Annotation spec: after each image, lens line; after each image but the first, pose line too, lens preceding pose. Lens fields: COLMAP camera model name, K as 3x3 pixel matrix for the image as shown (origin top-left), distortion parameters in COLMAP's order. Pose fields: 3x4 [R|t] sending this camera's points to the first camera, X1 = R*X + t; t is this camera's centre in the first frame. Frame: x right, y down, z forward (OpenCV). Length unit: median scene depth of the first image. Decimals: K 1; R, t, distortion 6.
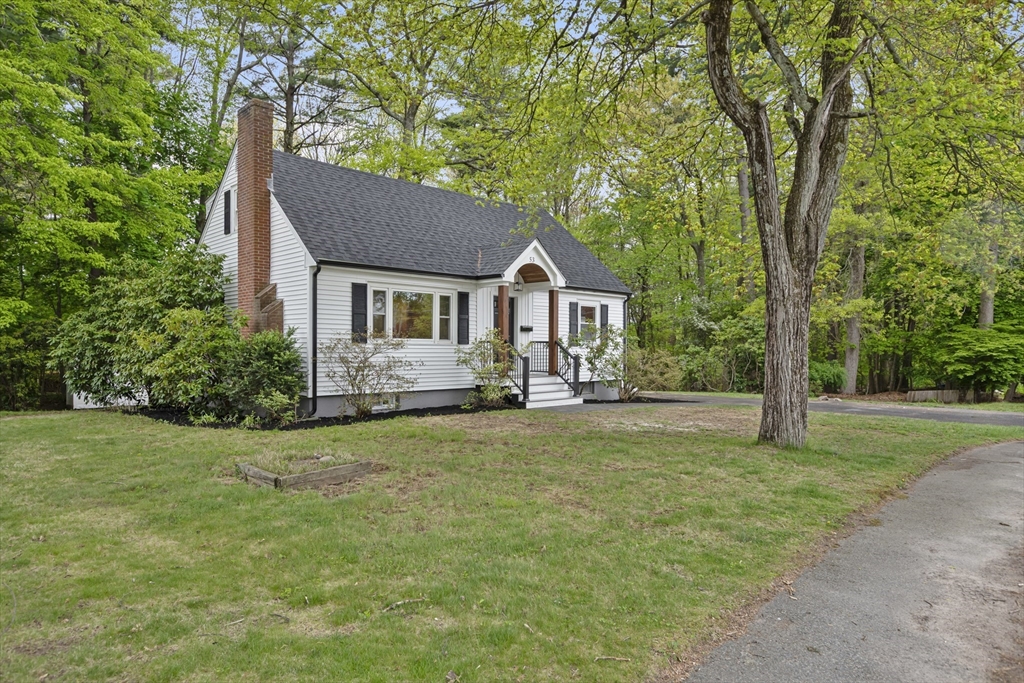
lens RADIAL K [[672.6, 0, 512.0], [0, 672.6, 341.5], [0, 0, 1]] dist [-0.004509, -0.000303]
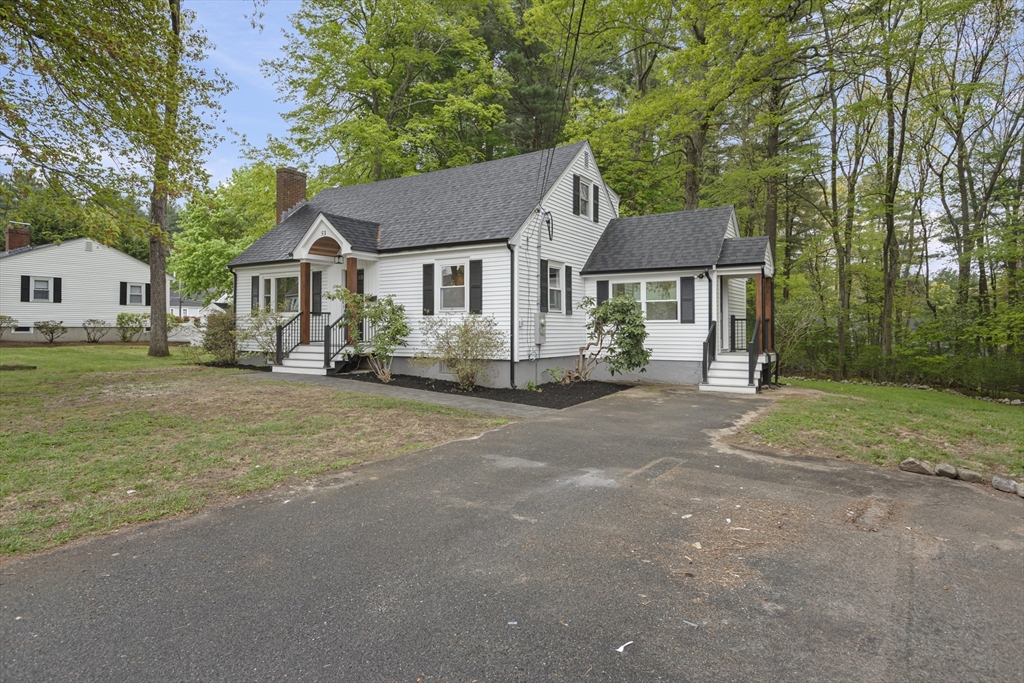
lens RADIAL K [[593.8, 0, 510.0], [0, 593.8, 321.9], [0, 0, 1]] dist [-0.048376, 0.000176]
pose [[0.221080, -0.001713, -0.975254, 1.022370], [0.015631, 0.999876, 0.001787, 0.019074], [0.975130, -0.015639, 0.221079, 1.117321]]
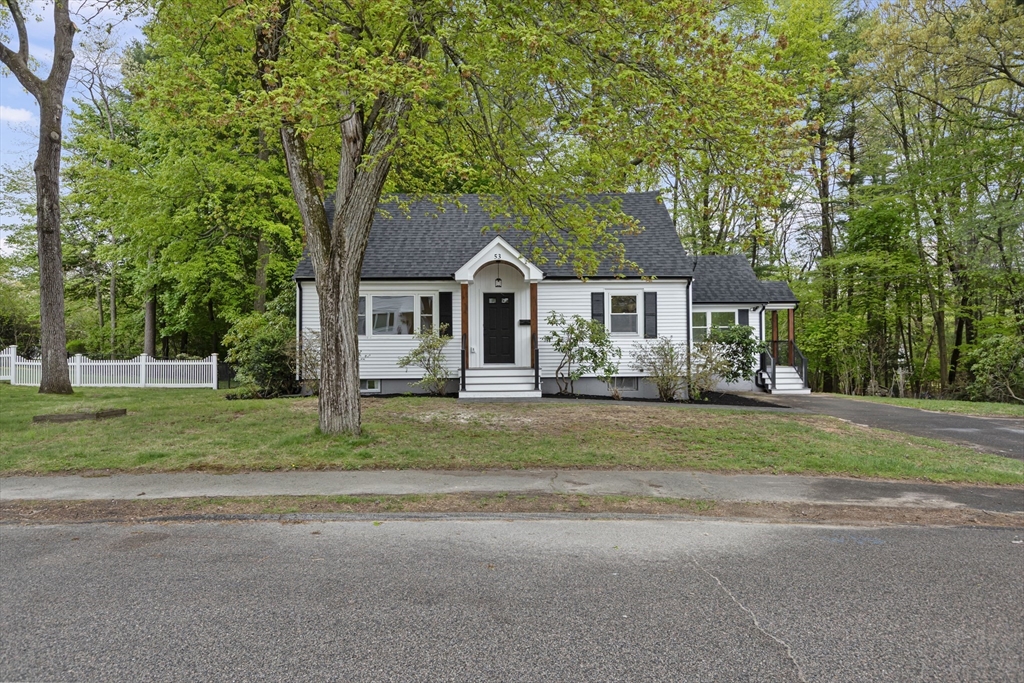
lens RADIAL K [[672.6, 0, 512.0], [0, 672.6, 341.5], [0, 0, 1]] dist [-0.004509, -0.000303]
pose [[0.725062, -0.007447, -0.688644, 0.790564], [0.017266, 0.999824, 0.007366, 0.002579], [0.688467, -0.017231, 0.725063, 0.266523]]
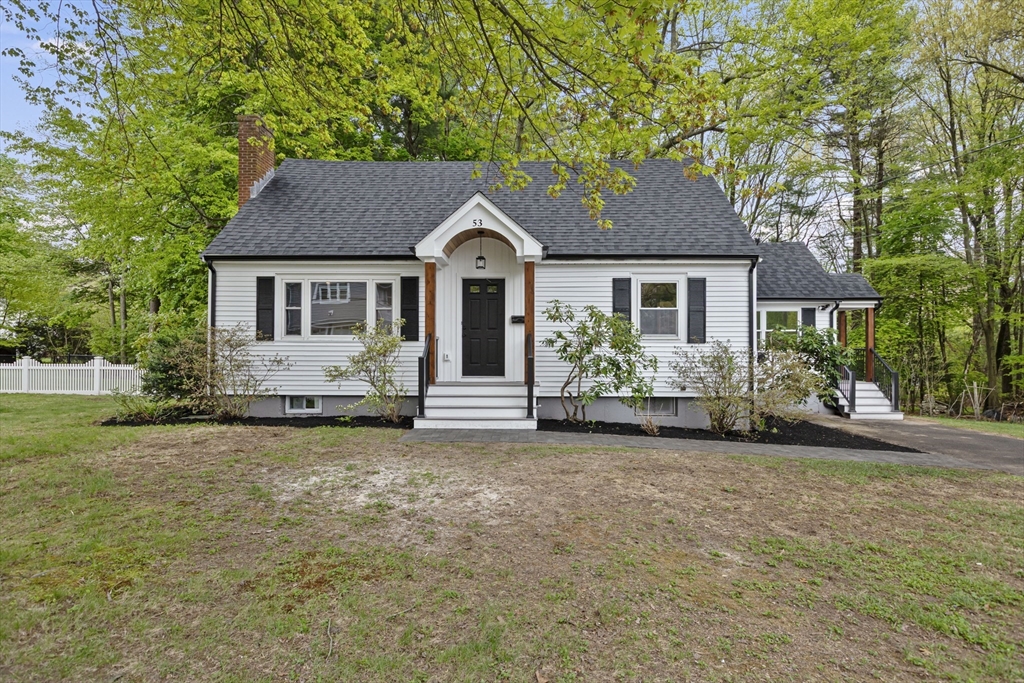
lens RADIAL K [[556.7, 0, 512.0], [0, 556.7, 341.5], [0, 0, 1]] dist [0.002416, 0.000098]
pose [[0.686432, -0.009441, -0.727133, 0.508071], [0.007846, 0.999954, -0.005576, 0.009589], [0.727152, -0.001877, 0.686474, 0.637336]]
